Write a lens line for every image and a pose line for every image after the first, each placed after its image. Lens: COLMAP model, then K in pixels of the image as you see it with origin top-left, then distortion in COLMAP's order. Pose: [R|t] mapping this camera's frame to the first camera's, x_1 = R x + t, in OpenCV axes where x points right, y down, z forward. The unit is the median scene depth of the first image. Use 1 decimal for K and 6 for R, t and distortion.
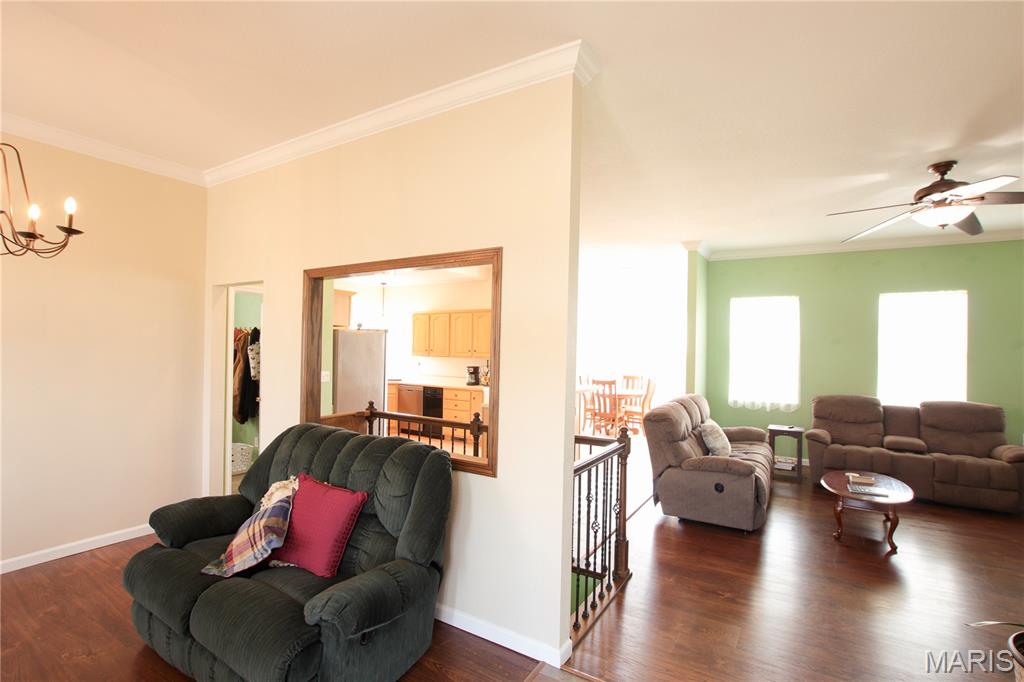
lens RADIAL K [[474.5, 0, 514.6], [0, 474.5, 345.2], [0, 0, 1]] dist [-0.009865, -0.000307]
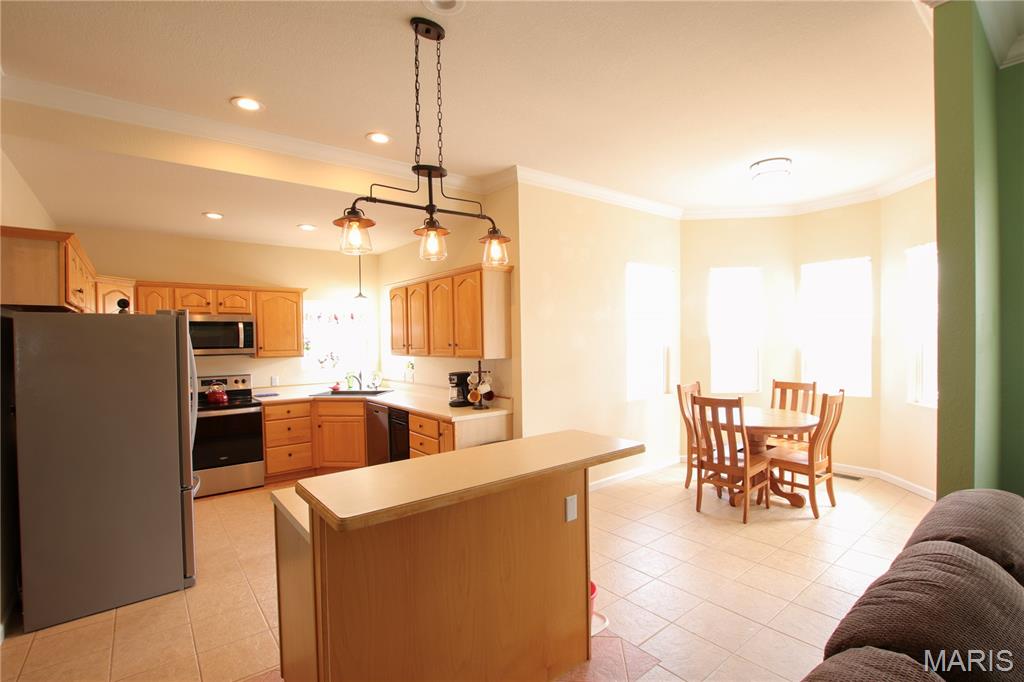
lens RADIAL K [[474.5, 0, 514.6], [0, 474.5, 345.2], [0, 0, 1]] dist [-0.009865, -0.000307]
pose [[0.940934, -0.030489, -0.337213, 0.161215], [0.036895, 0.999240, 0.012603, 0.007644], [0.336573, -0.024300, 0.941344, 0.485909]]
